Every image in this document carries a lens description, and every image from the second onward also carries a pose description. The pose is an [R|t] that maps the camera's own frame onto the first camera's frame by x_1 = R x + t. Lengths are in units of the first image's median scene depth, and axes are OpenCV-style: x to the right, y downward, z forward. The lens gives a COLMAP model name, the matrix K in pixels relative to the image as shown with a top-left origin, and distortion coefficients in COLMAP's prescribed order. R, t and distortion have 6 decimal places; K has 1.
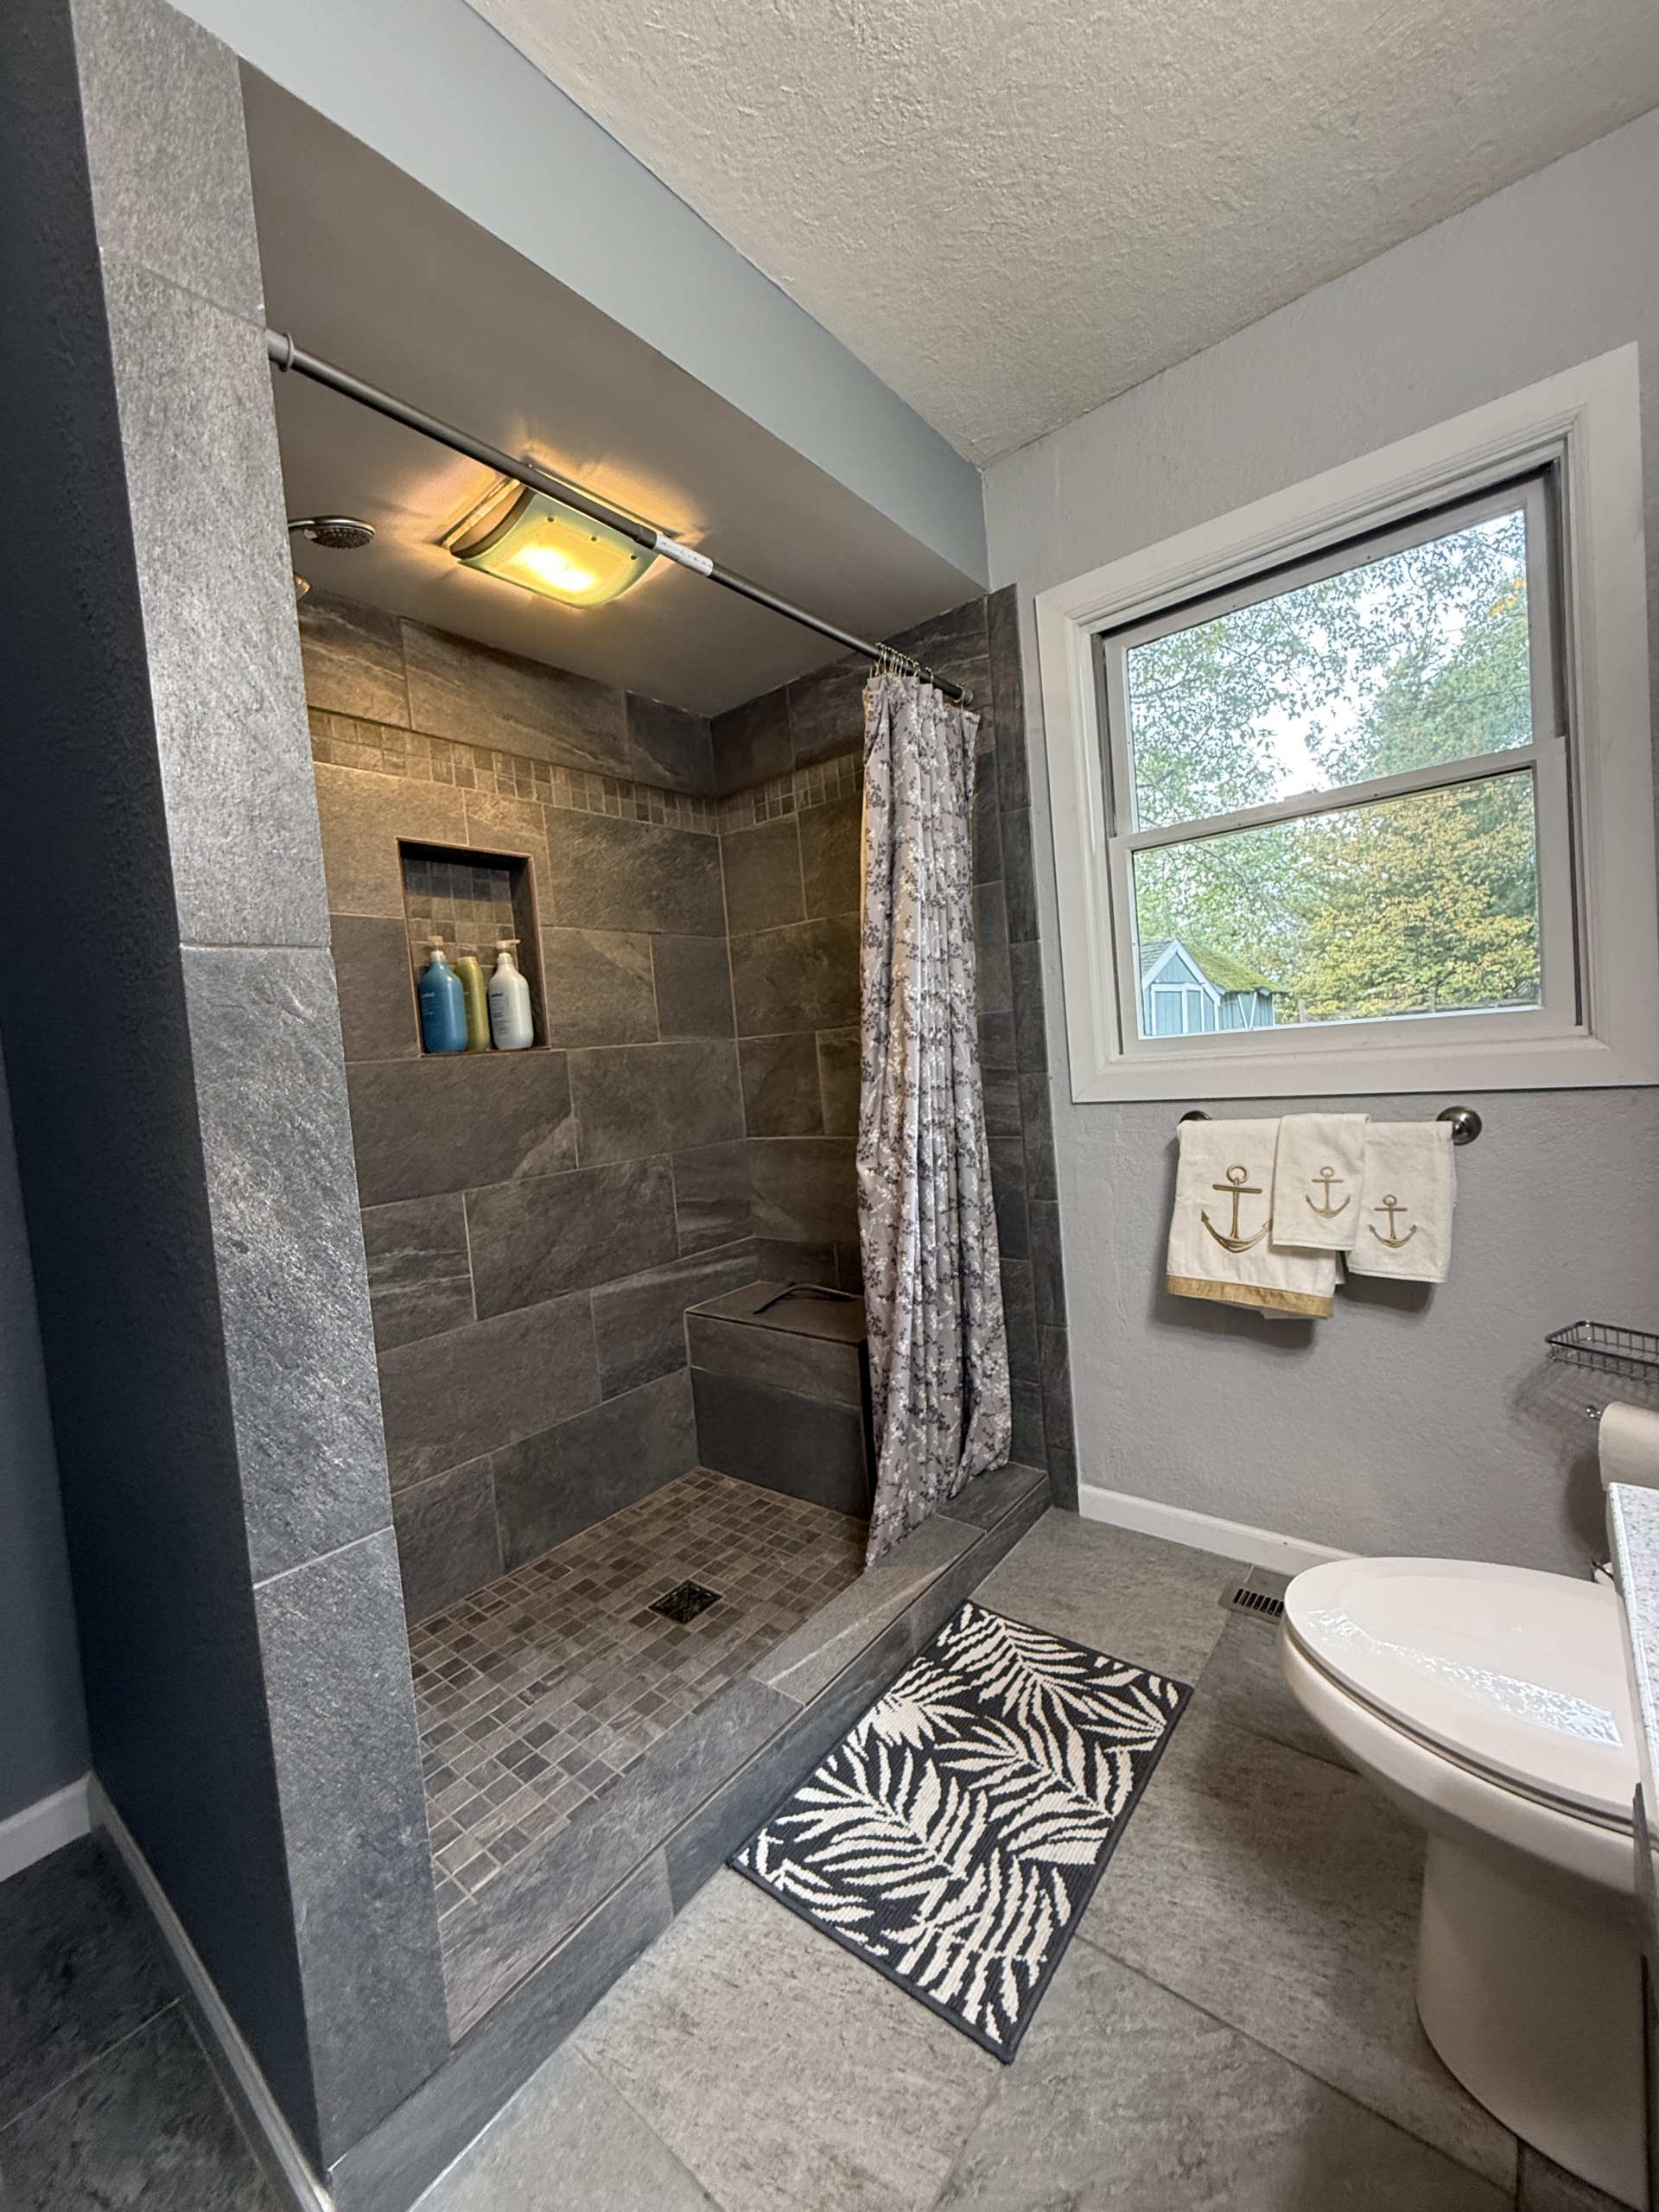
lens RADIAL K [[882.4, 0, 828.4], [0, 882.4, 1099.2], [0, 0, 1]] dist [-0.000299, 0.000035]
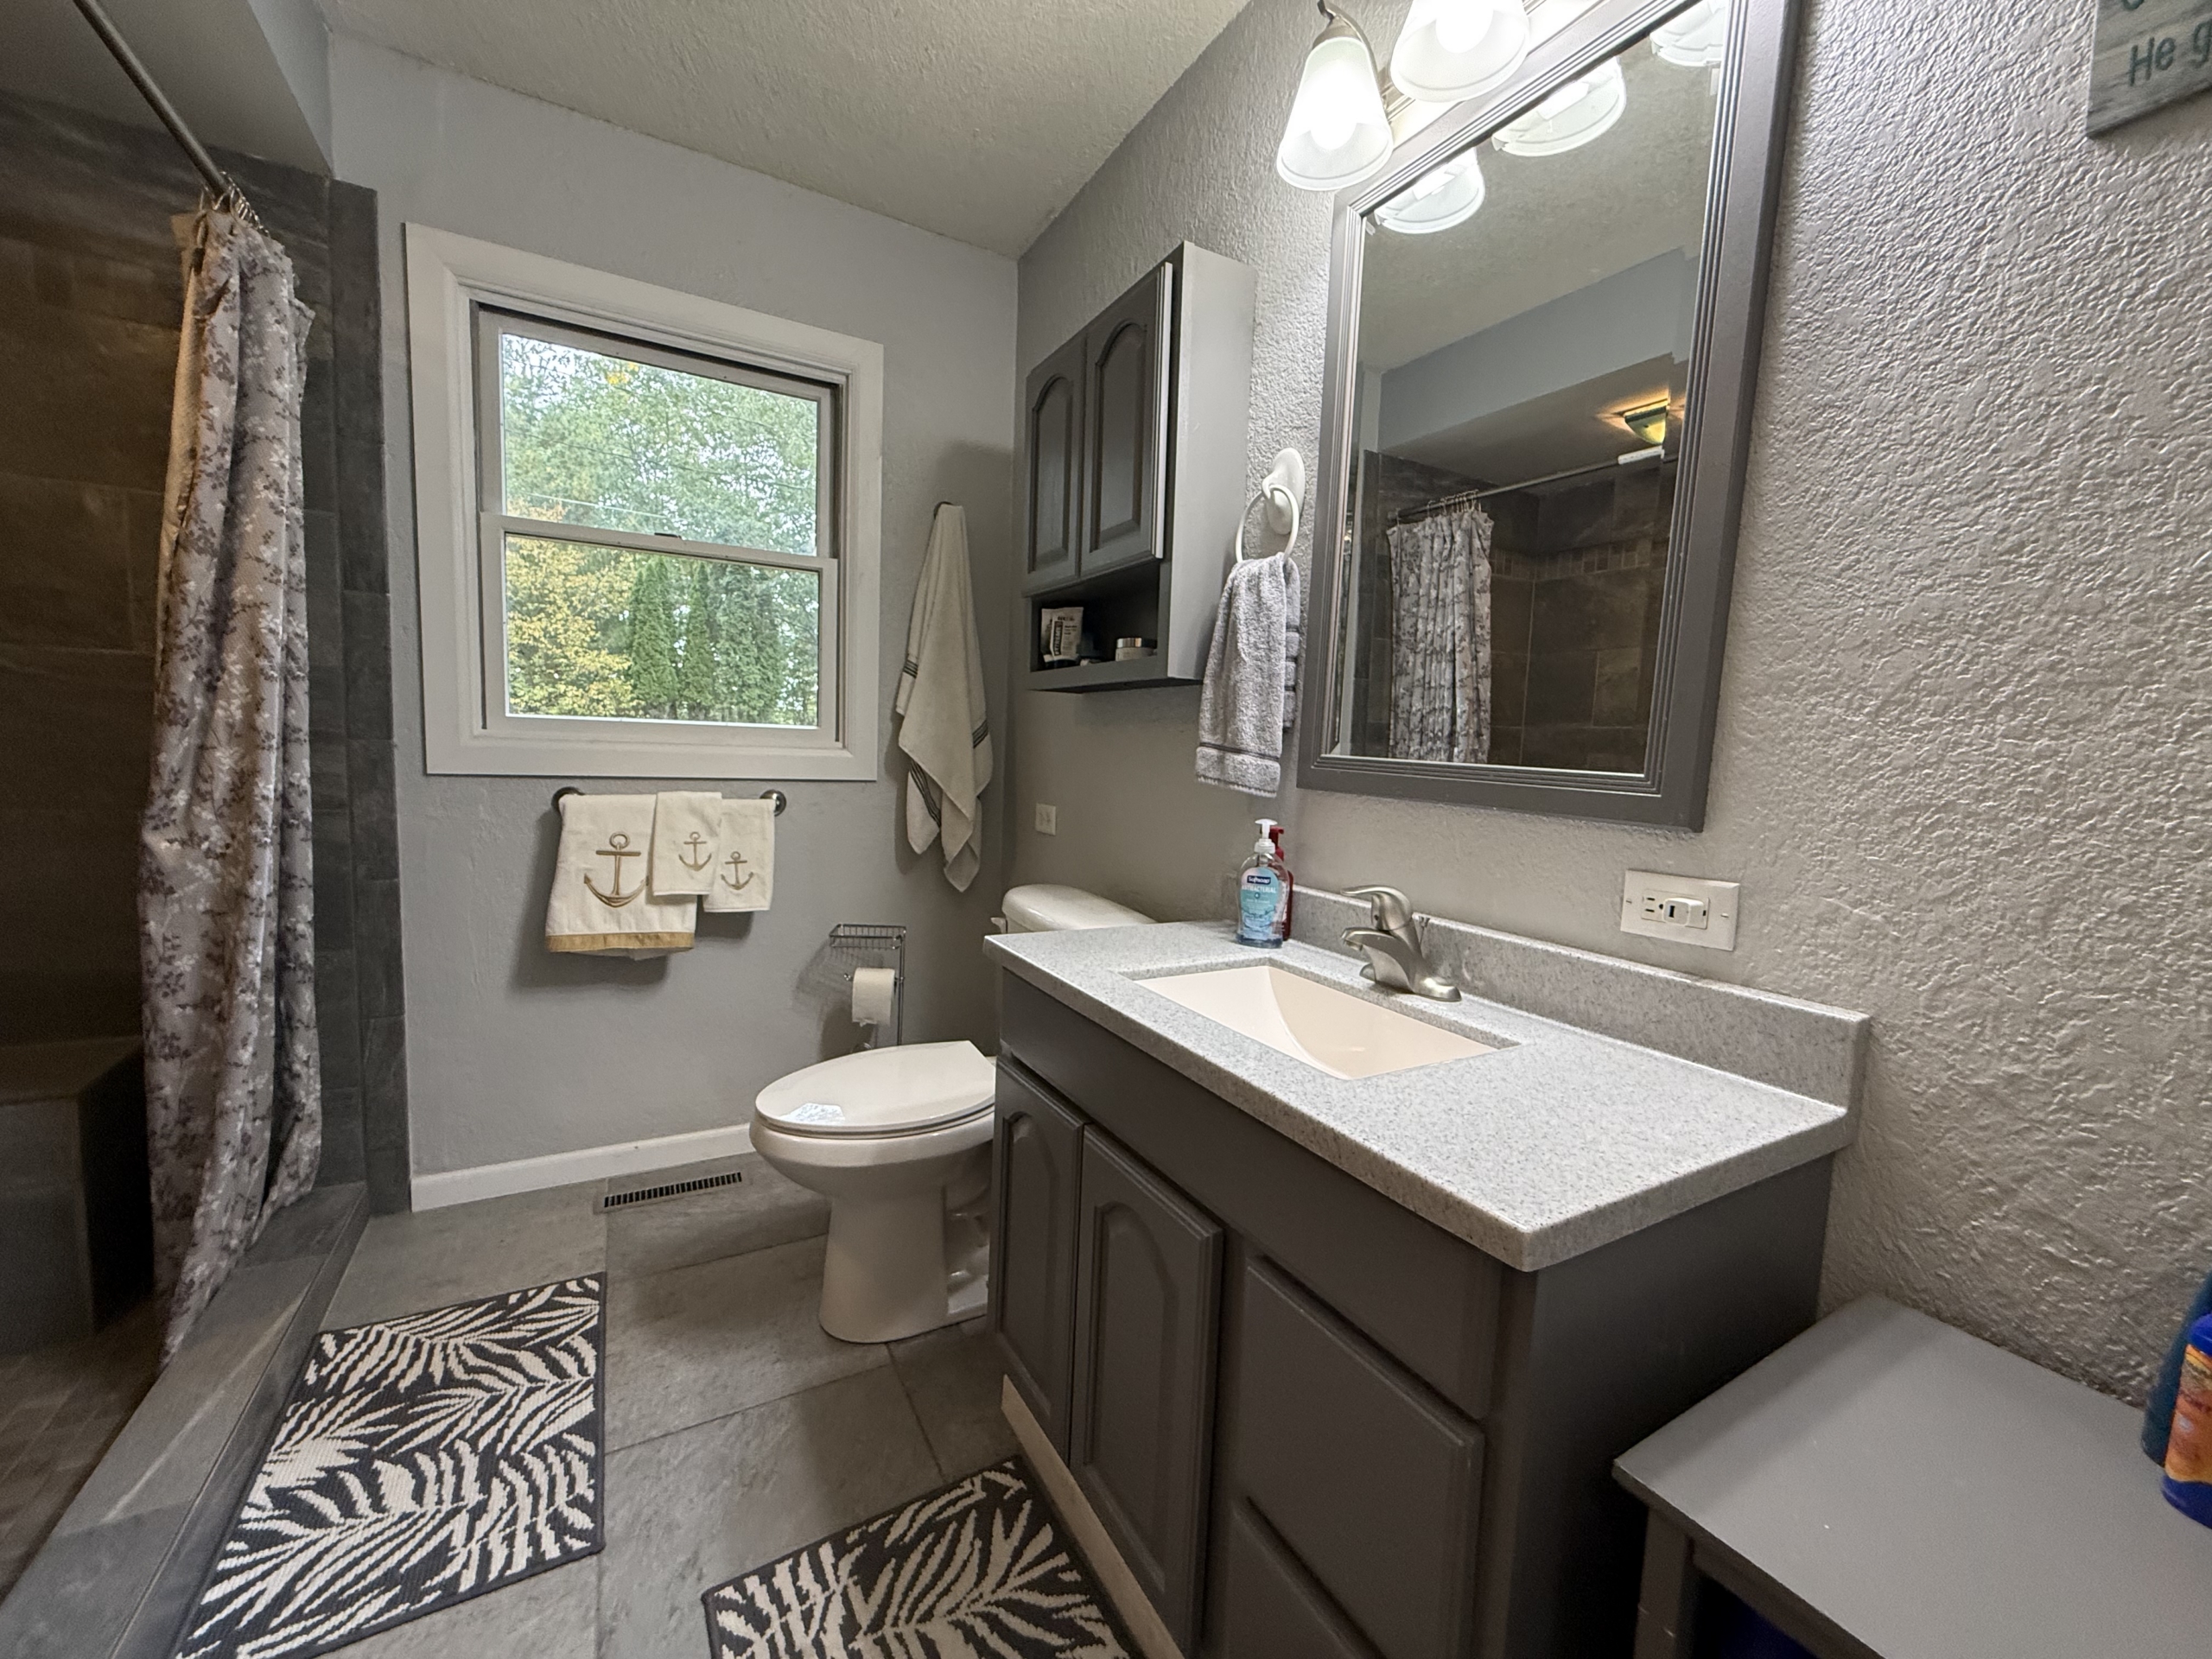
lens RADIAL K [[882.4, 0, 1110.1], [0, 882.4, 831.1], [0, 0, 1]] dist [-0.000299, 0.000035]
pose [[0.359745, 0.006367, 0.933029, -0.414207], [-0.019318, 0.999813, 0.000626, 0.060681], [-0.932851, -0.018250, 0.359801, -0.037653]]
